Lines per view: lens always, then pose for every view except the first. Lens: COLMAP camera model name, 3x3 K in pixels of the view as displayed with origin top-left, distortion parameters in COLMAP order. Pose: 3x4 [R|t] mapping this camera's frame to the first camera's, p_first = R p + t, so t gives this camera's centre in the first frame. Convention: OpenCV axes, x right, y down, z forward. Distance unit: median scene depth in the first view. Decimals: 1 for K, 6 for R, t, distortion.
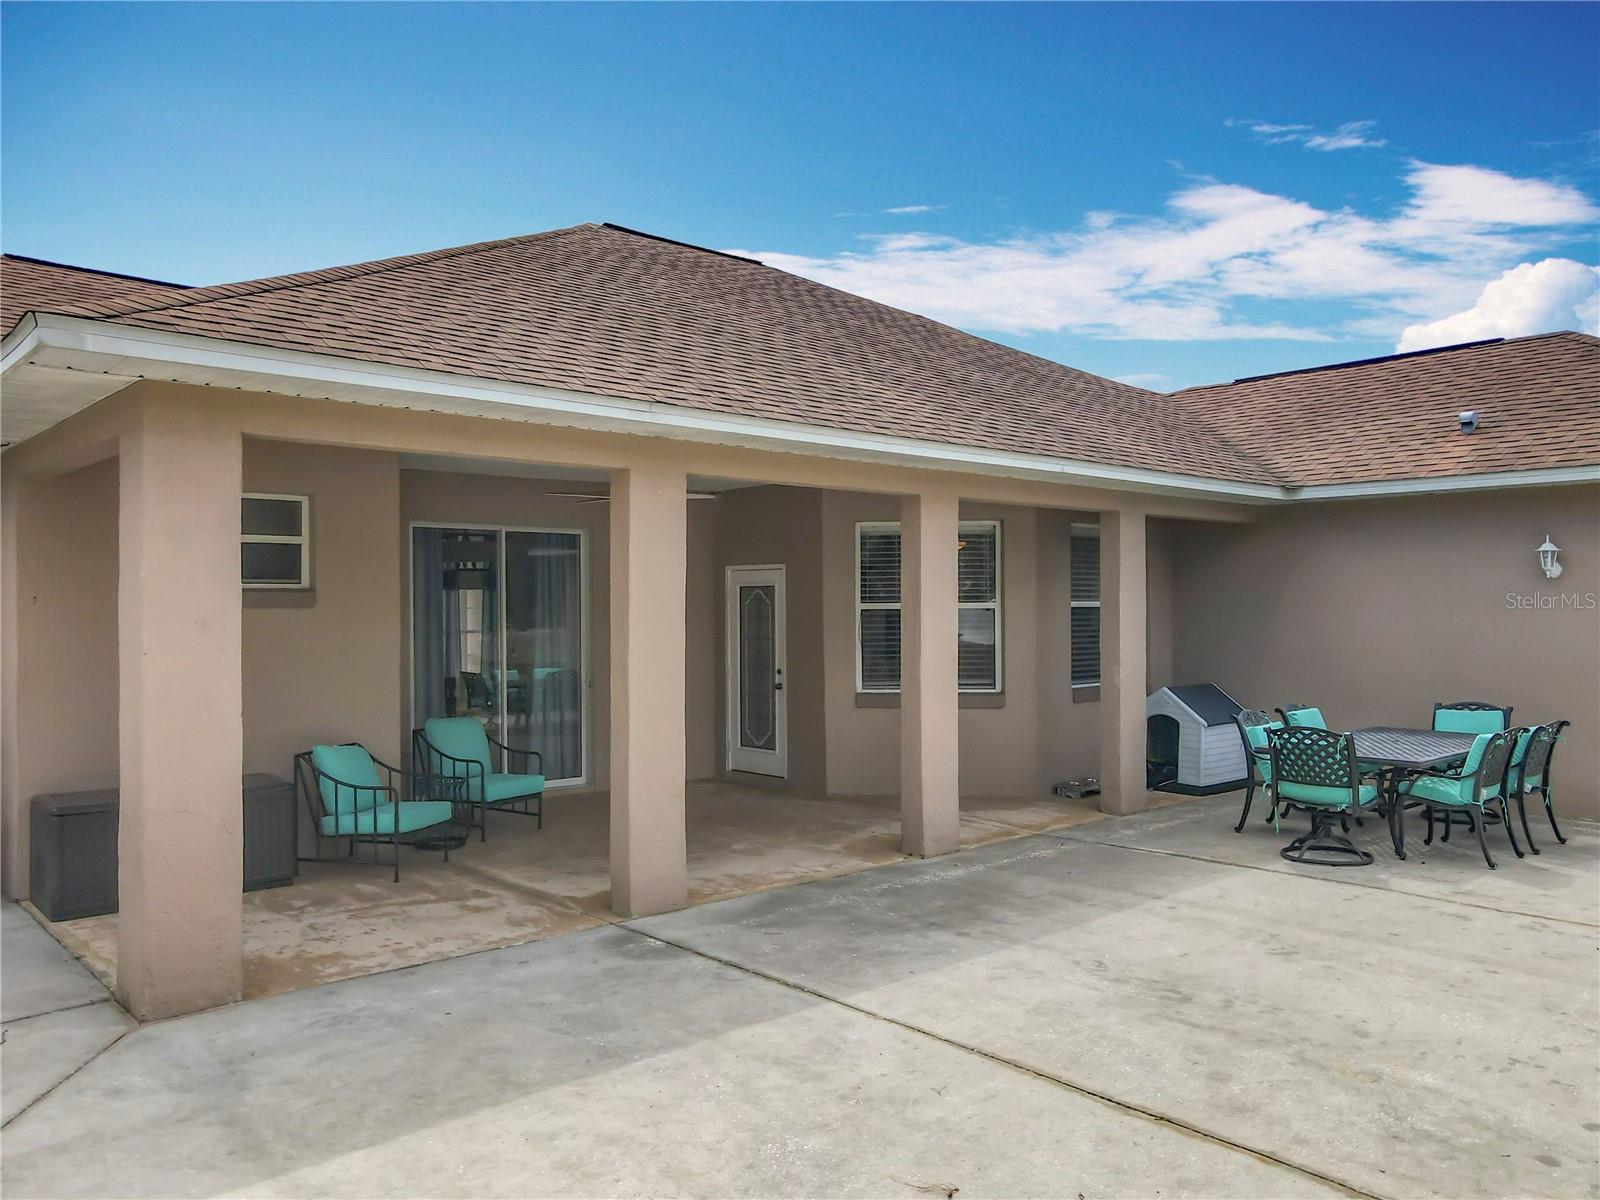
lens RADIAL K [[1212.0, 0, 761.9], [0, 1212.0, 601.7], [0, 0, 1]] dist [-0.002354, 0.002674]
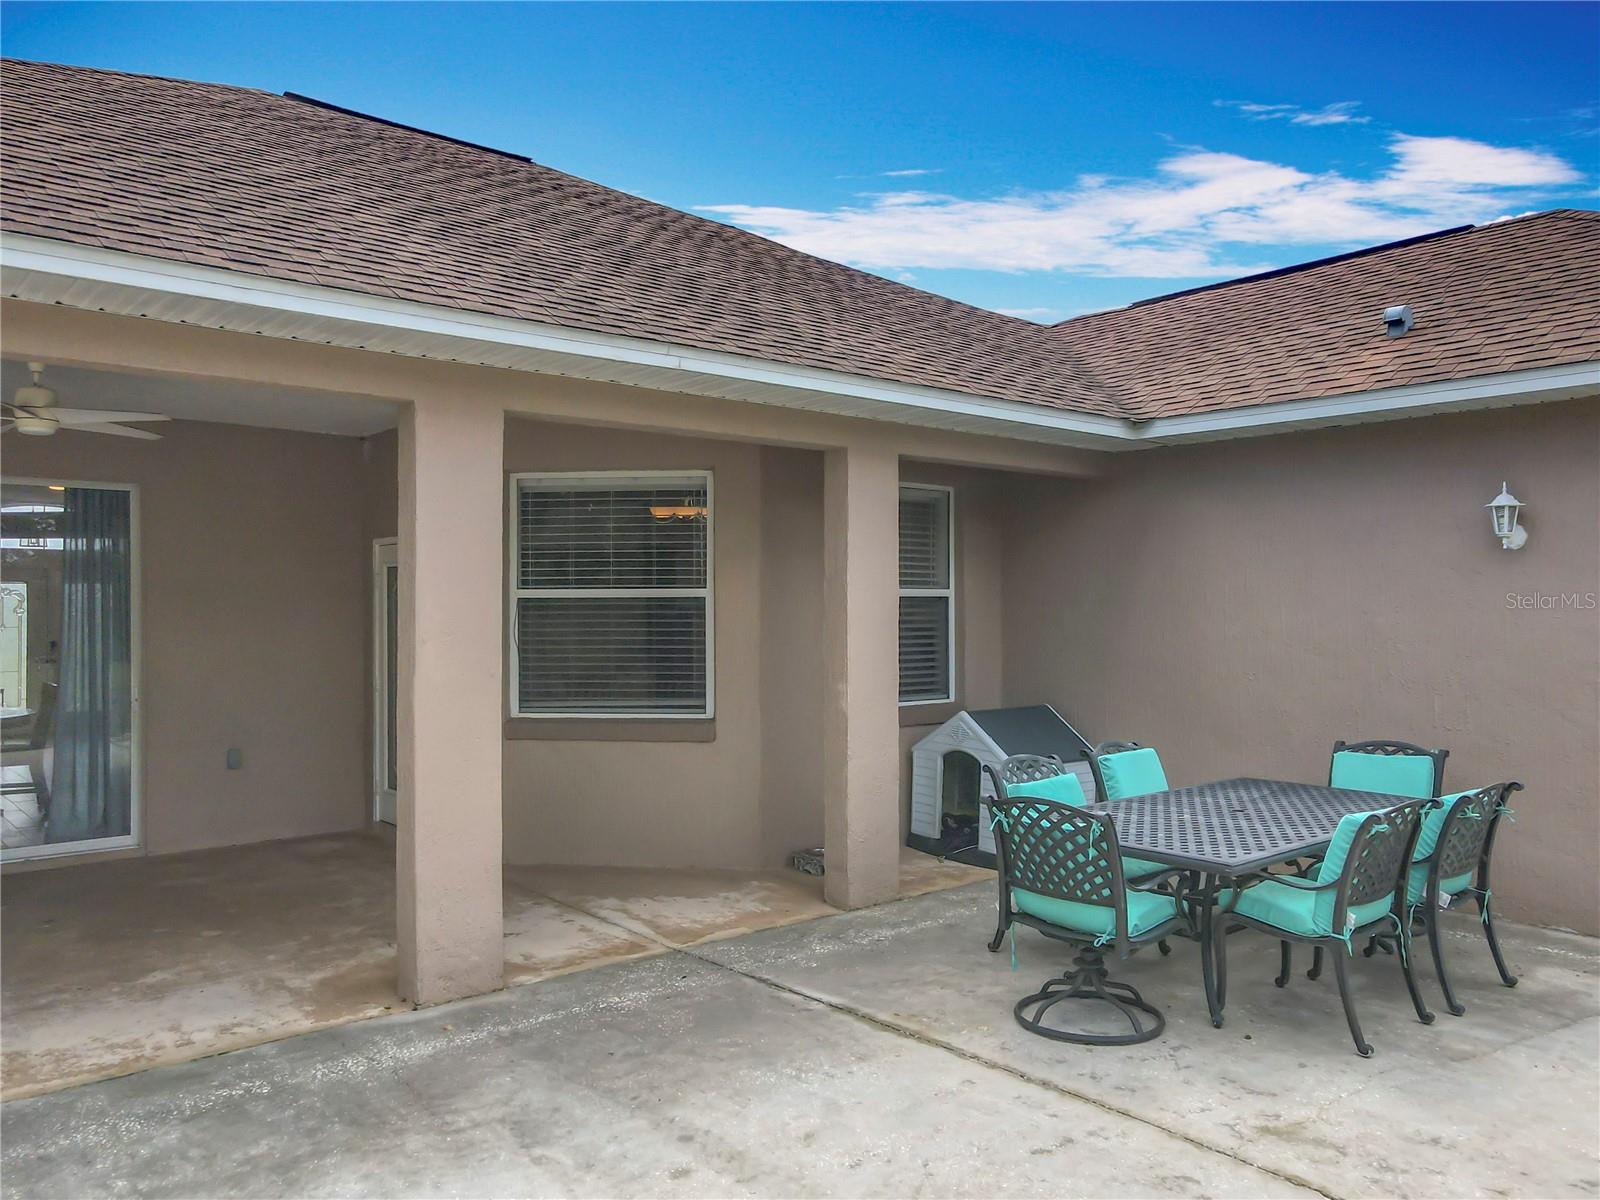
lens RADIAL K [[1185.2, 0, 799.1], [0, 1185.2, 590.9], [0, 0, 1]] dist [0.004869, 0.006497]
pose [[0.999373, 0.000051, -0.035414, 0.332501], [-0.000116, 0.999998, -0.001847, 0.003991], [0.035414, 0.001849, 0.999371, 0.401240]]
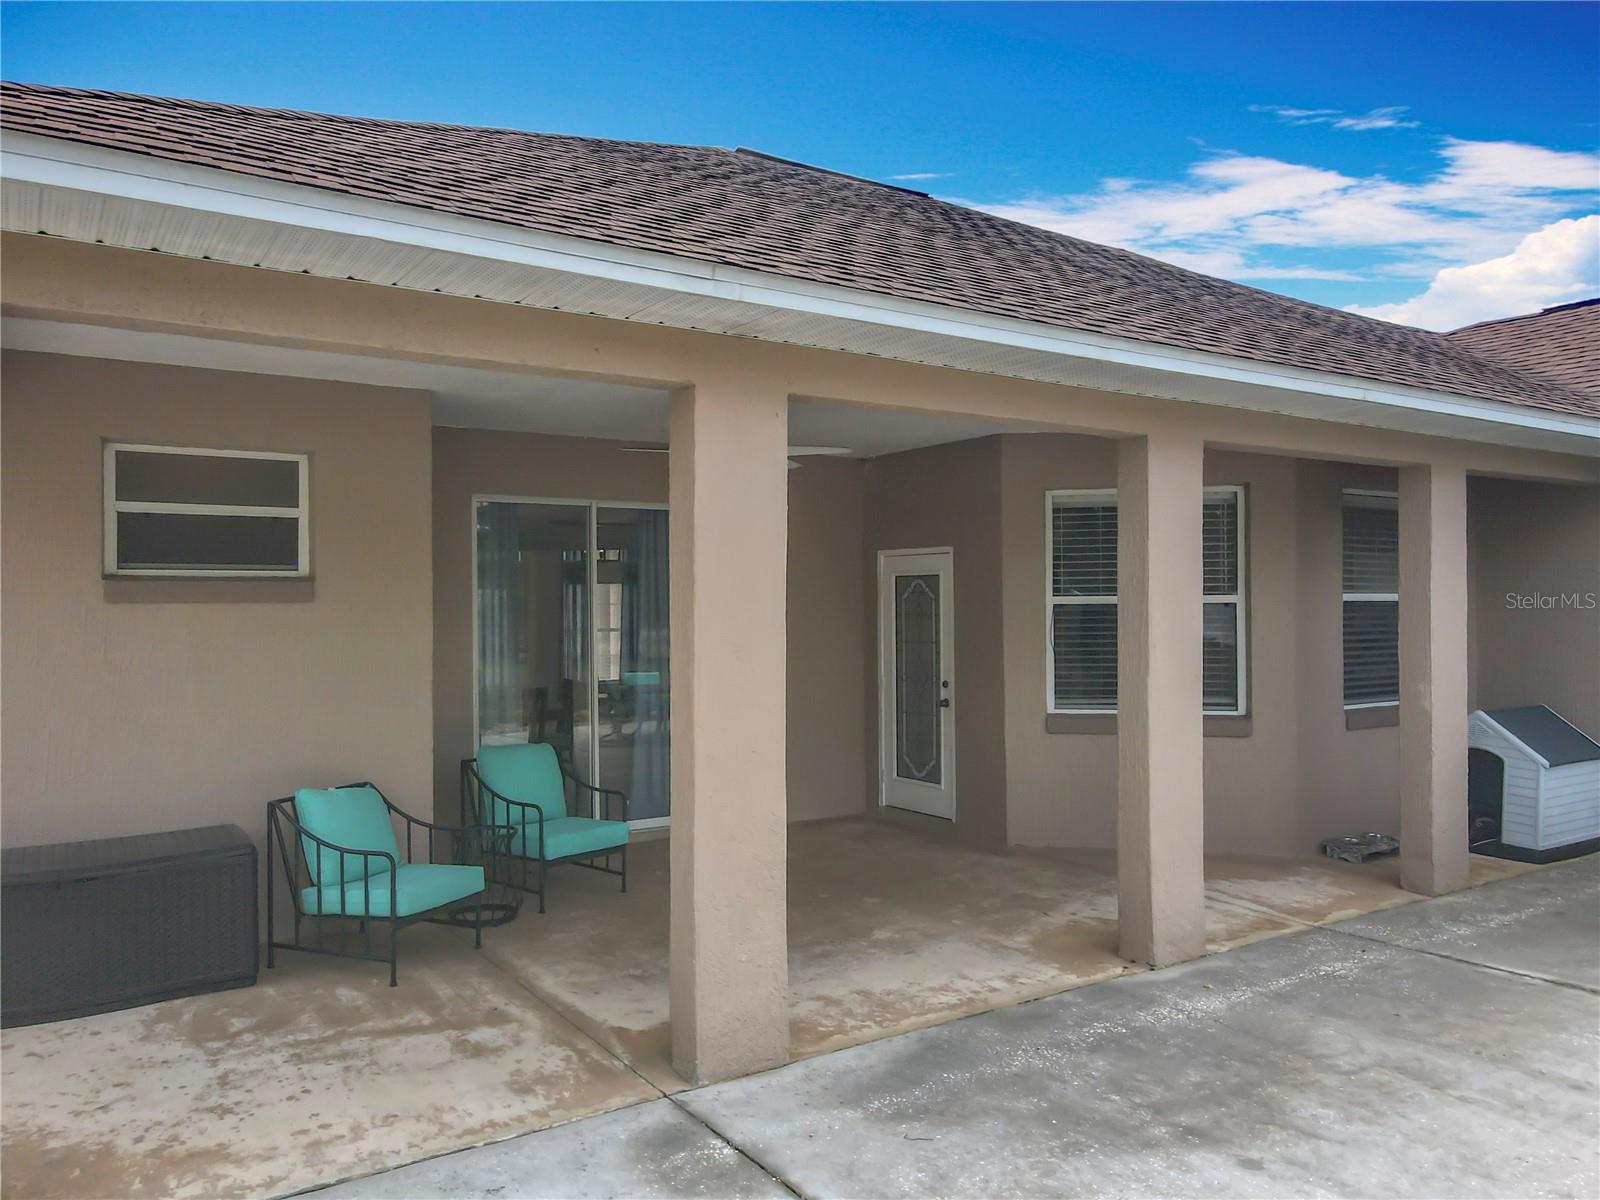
lens RADIAL K [[1156.0, 0, 763.7], [0, 1156.0, 608.3], [0, 0, 1]] dist [0.003442, 0.005615]
pose [[0.988387, -0.000912, -0.151957, 0.015573], [0.002058, 0.999971, 0.007383, 0.003676], [0.151946, -0.007610, 0.988360, 0.316653]]
